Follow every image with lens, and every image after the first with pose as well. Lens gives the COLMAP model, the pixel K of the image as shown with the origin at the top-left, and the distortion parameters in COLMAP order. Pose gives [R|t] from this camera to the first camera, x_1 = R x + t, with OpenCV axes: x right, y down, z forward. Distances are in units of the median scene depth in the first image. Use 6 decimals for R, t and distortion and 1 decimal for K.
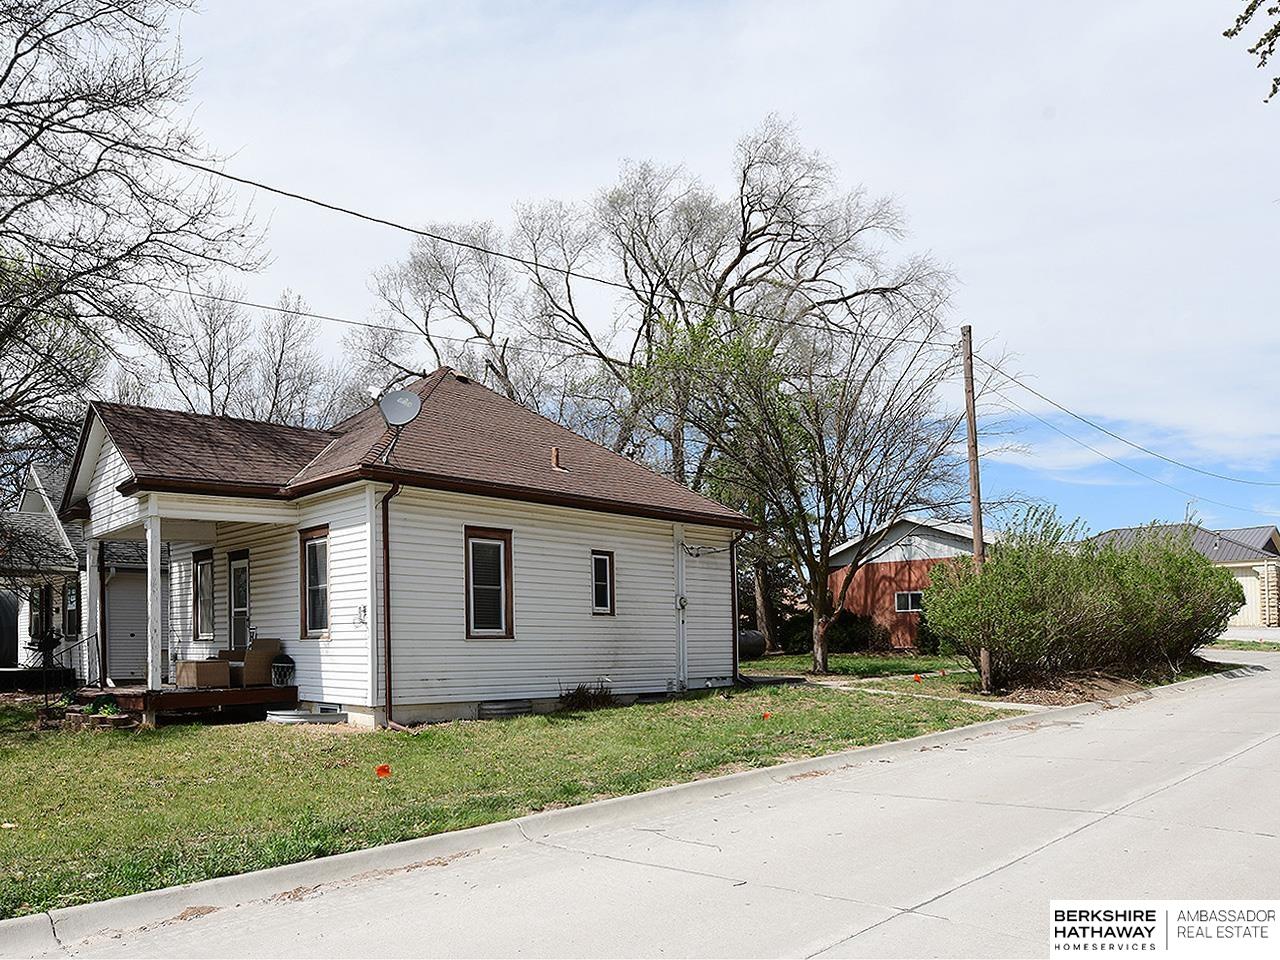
lens RADIAL K [[1066.8, 0, 640.0], [0, 1066.8, 480.0], [0, 0, 1]] dist [0.011252, -0.003404]
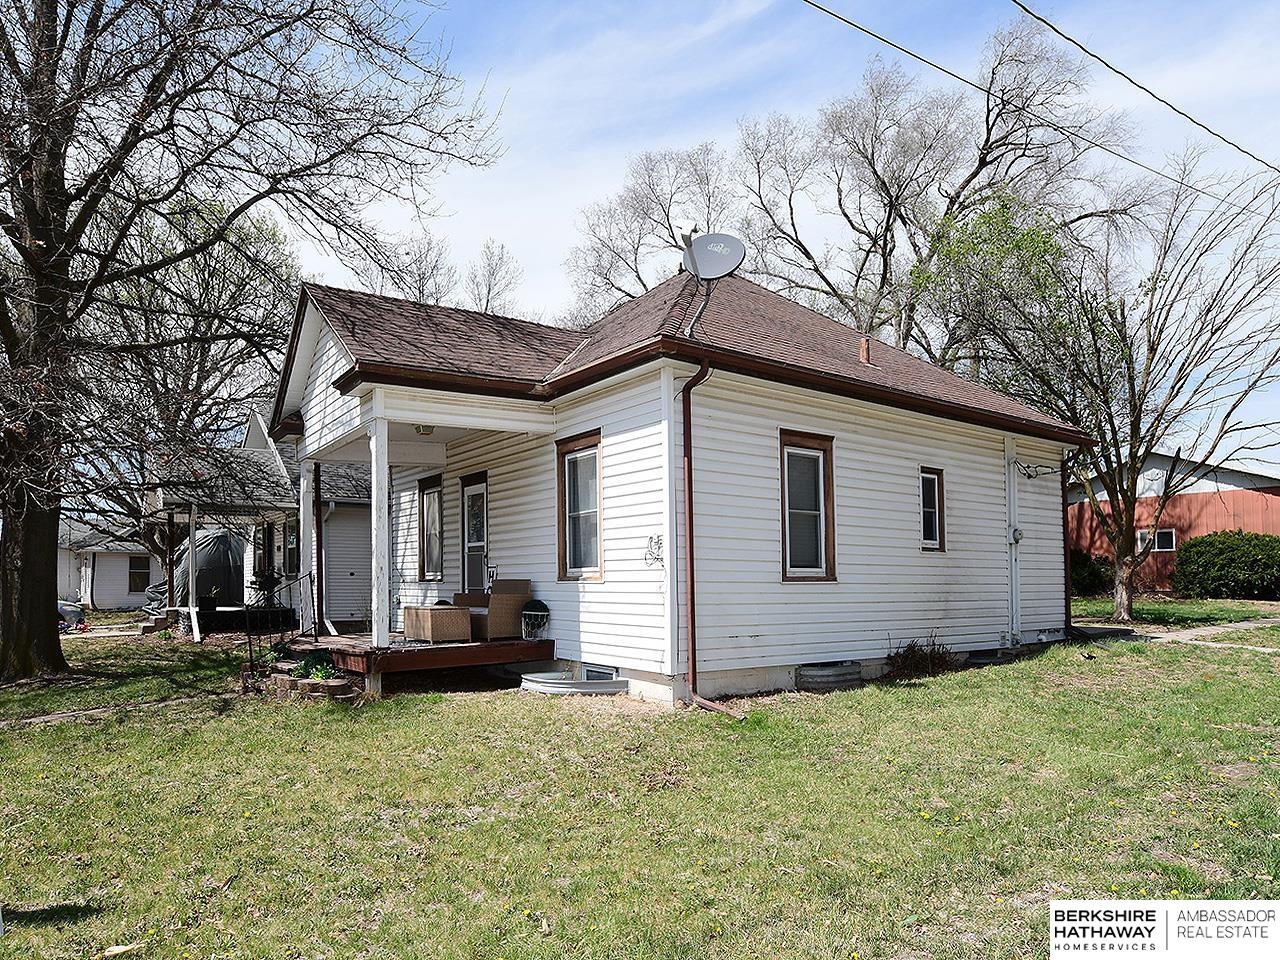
lens RADIAL K [[782.2, 0, 641.0], [0, 782.2, 435.5], [0, 0, 1]] dist [0.001151, 0.000701]
pose [[0.996064, -0.012920, -0.087688, -0.199660], [0.010116, 0.999425, -0.032352, 0.060019], [0.088056, 0.031338, 0.995622, 0.417870]]
